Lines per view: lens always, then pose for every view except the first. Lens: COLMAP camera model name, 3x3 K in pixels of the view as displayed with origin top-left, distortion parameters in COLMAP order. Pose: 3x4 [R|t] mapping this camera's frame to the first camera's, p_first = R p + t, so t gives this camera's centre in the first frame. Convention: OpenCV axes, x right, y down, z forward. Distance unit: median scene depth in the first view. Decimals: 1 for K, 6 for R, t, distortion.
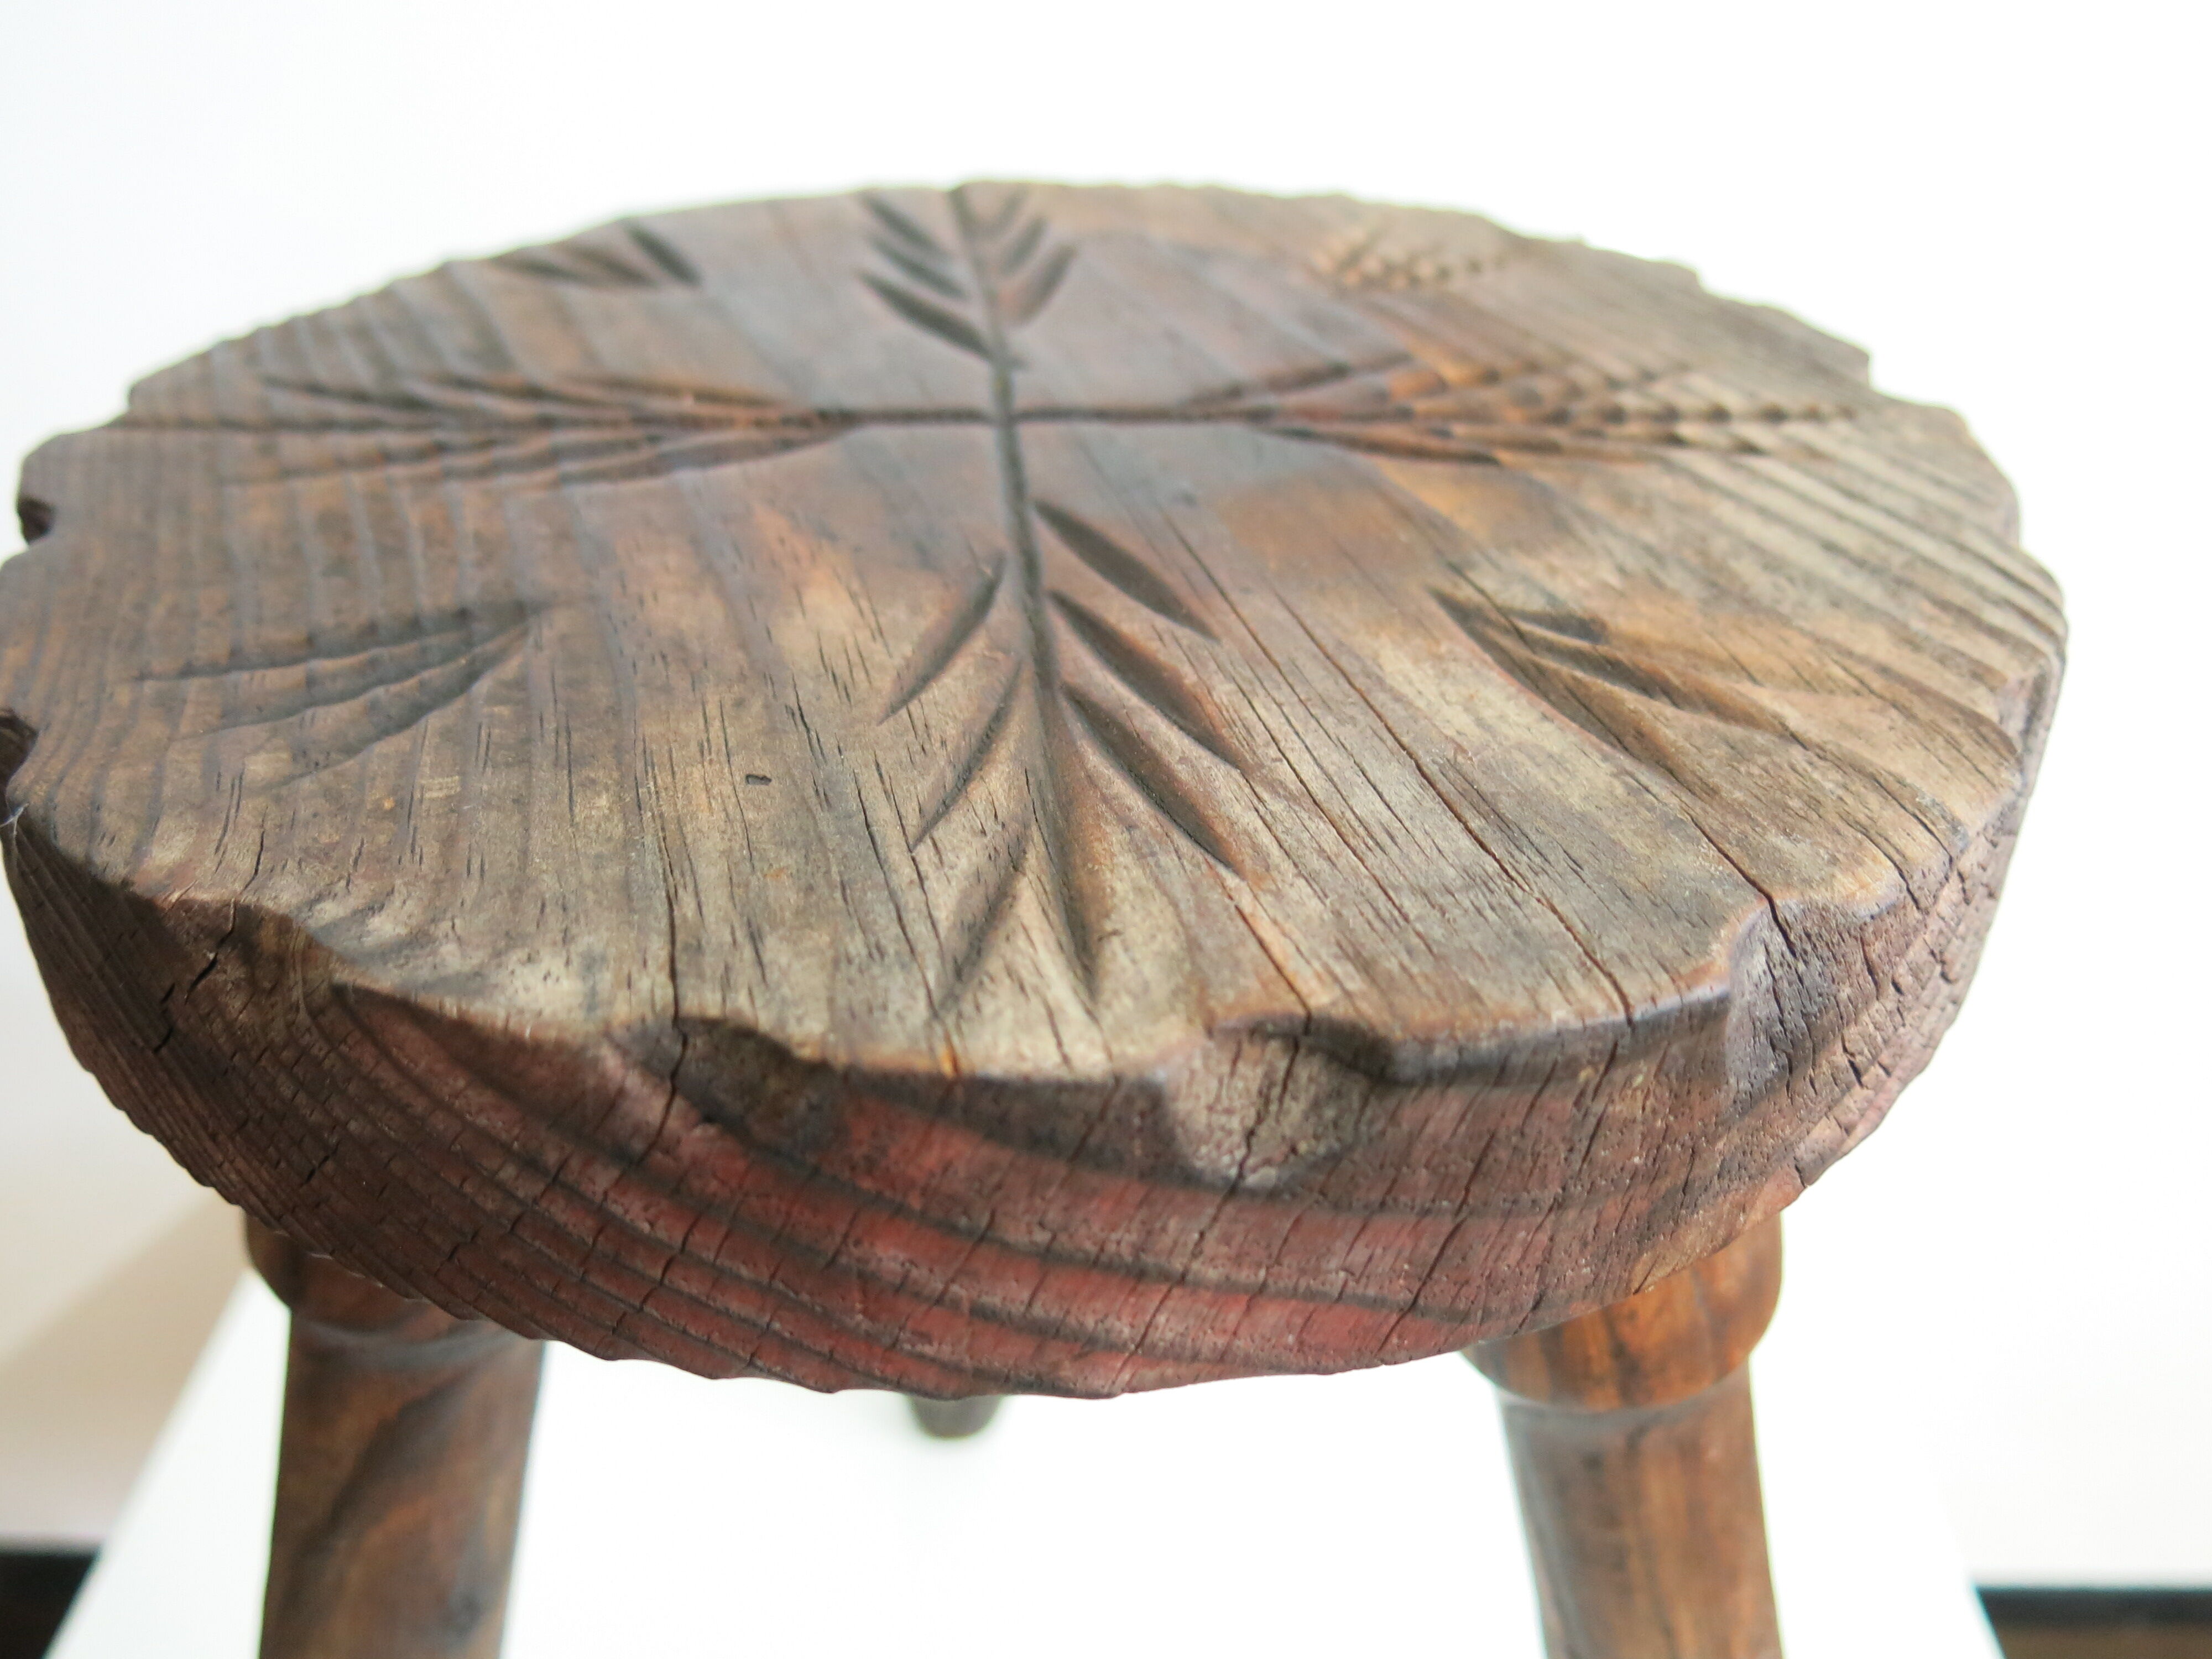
lens RADIAL K [[1868.7, 0, 1111.2], [0, 1868.7, 839.1], [0, 0, 1]] dist [-0.036871, 0.002491]
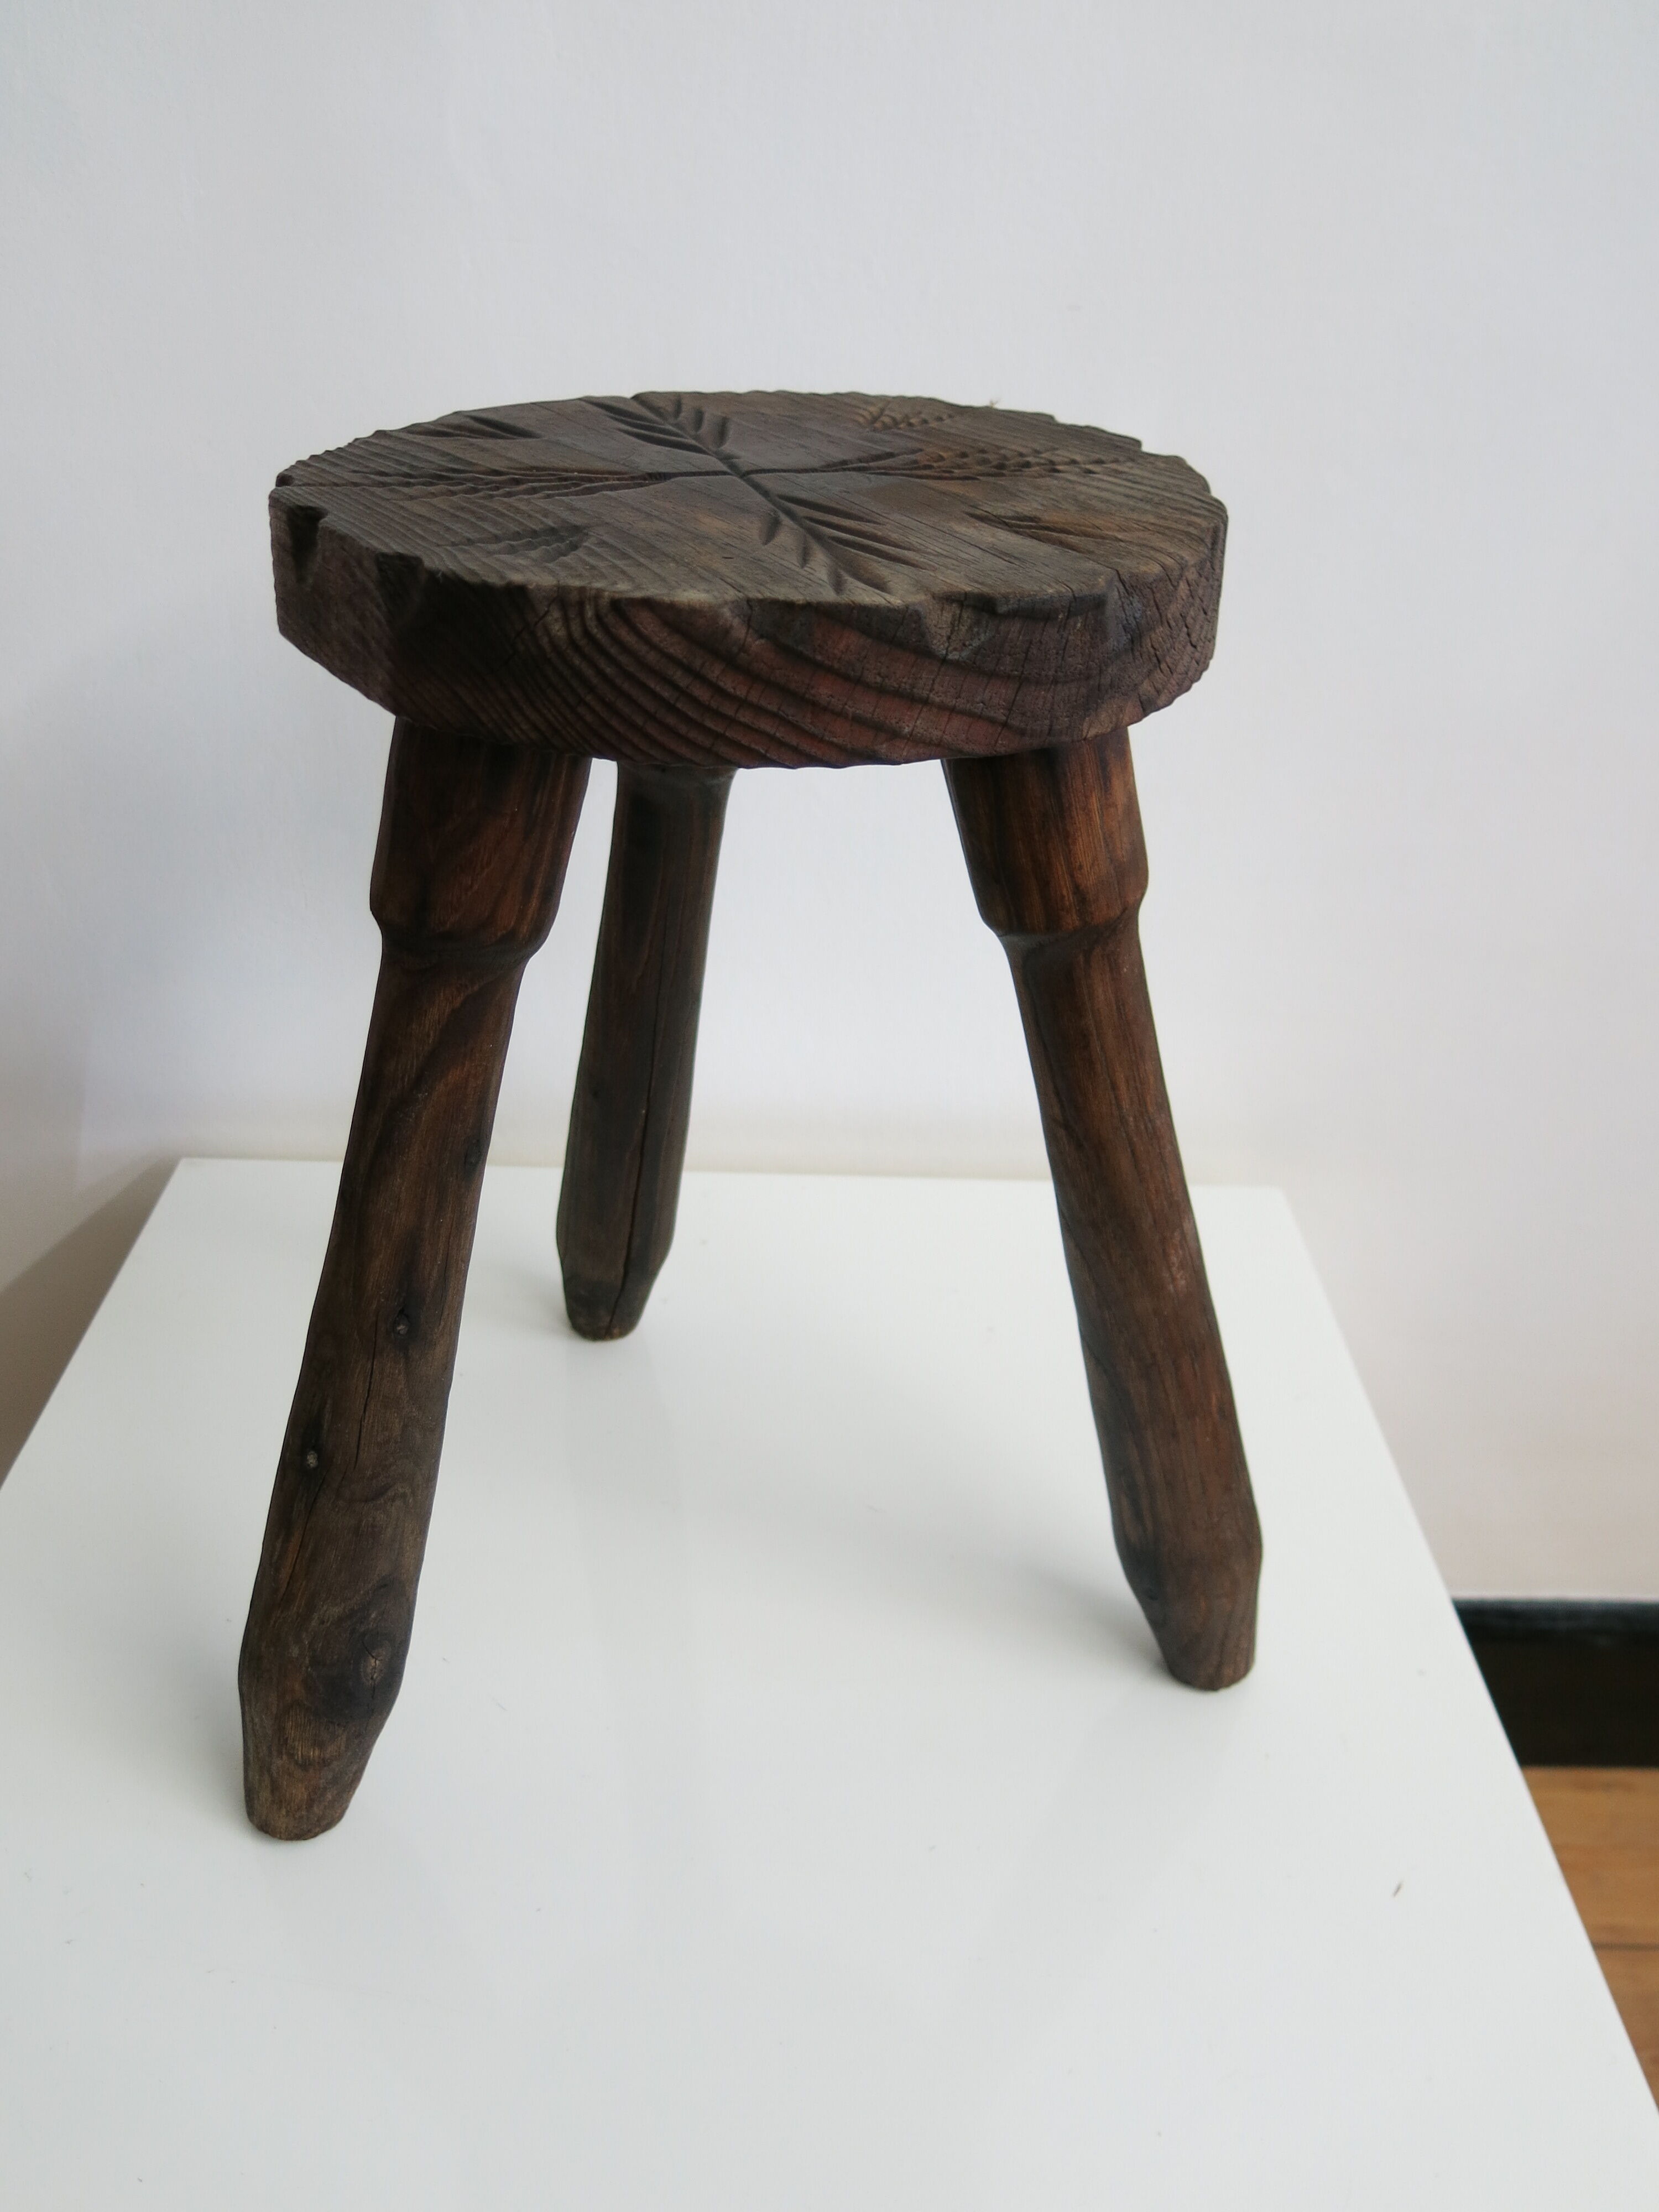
lens RADIAL K [[1924.3, 0, 829.5], [0, 1924.3, 1106.0], [0, 0, 1]] dist [-0.001749, 0.001899]
pose [[0.978481, -0.087066, 0.187070, -0.614244], [0.098943, 0.993566, -0.055101, 0.871510], [-0.181069, 0.072425, 0.980800, -1.533178]]
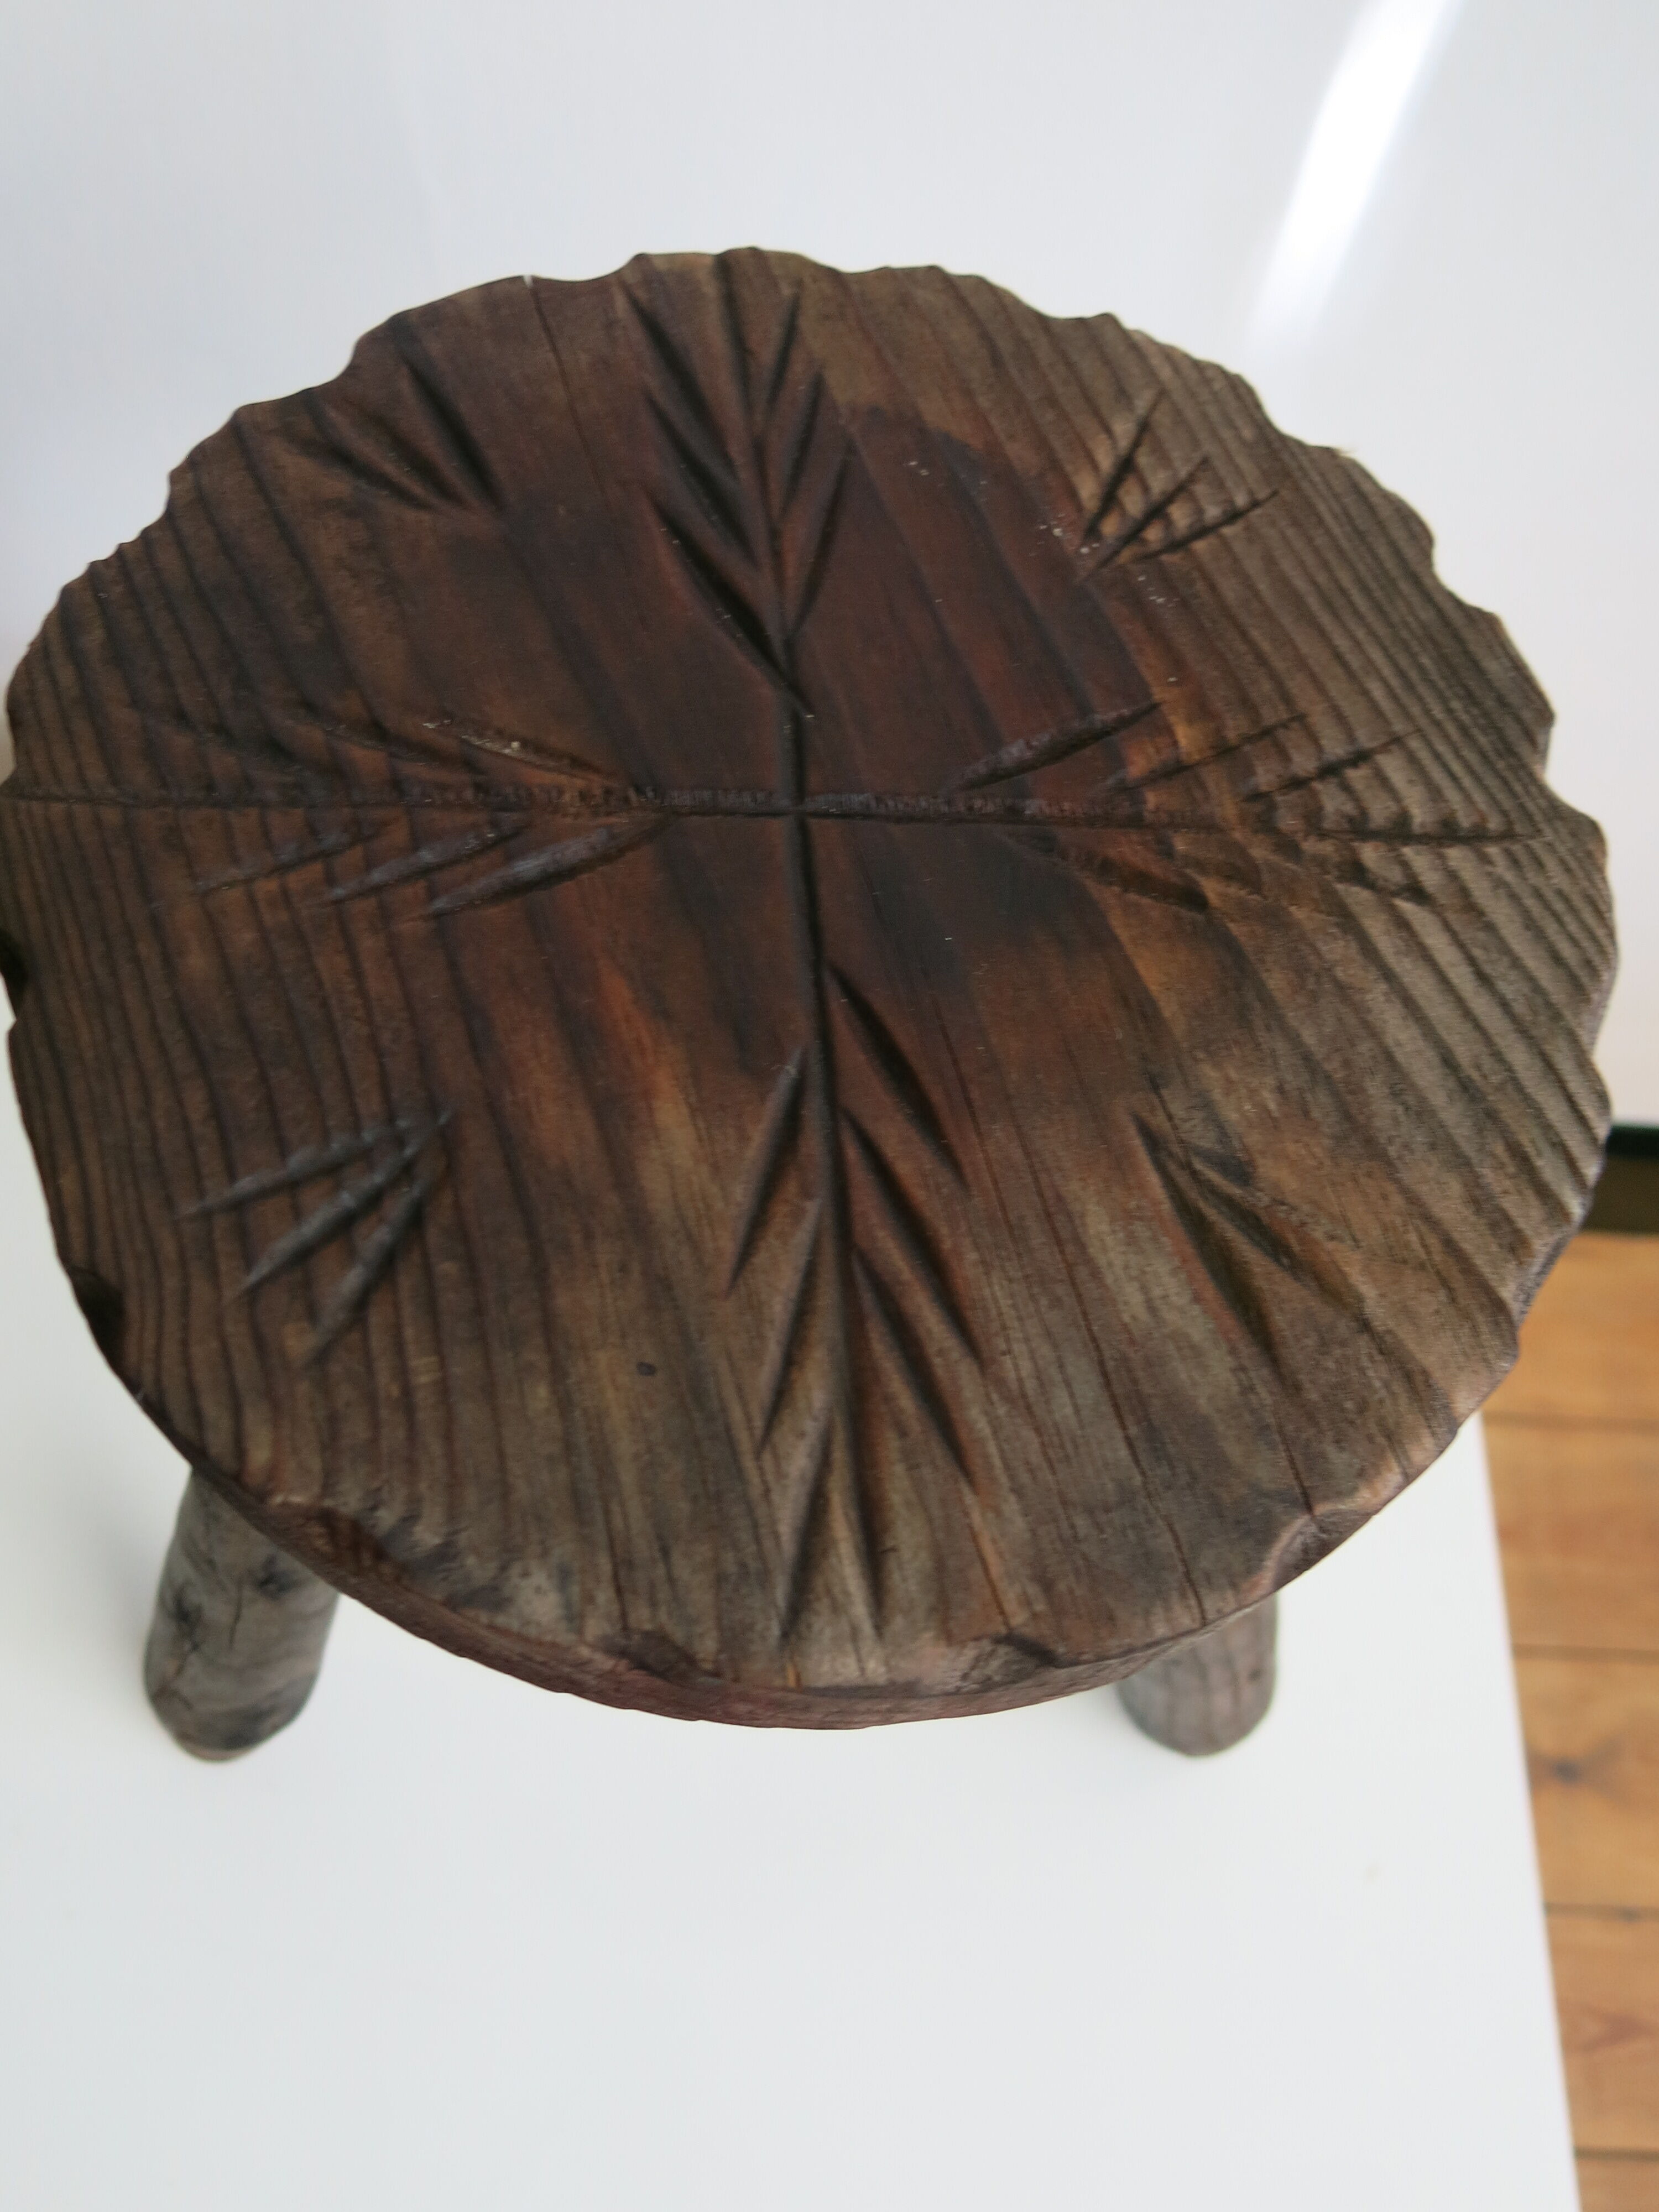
lens RADIAL K [[1868.7, 0, 791.7], [0, 1868.7, 1104.4], [0, 0, 1]] dist [-0.036871, 0.002491]
pose [[0.997890, 0.045124, 0.046682, -0.156946], [-0.062651, 0.857900, 0.509983, -0.968402], [-0.017035, -0.511832, 0.858917, -0.141203]]
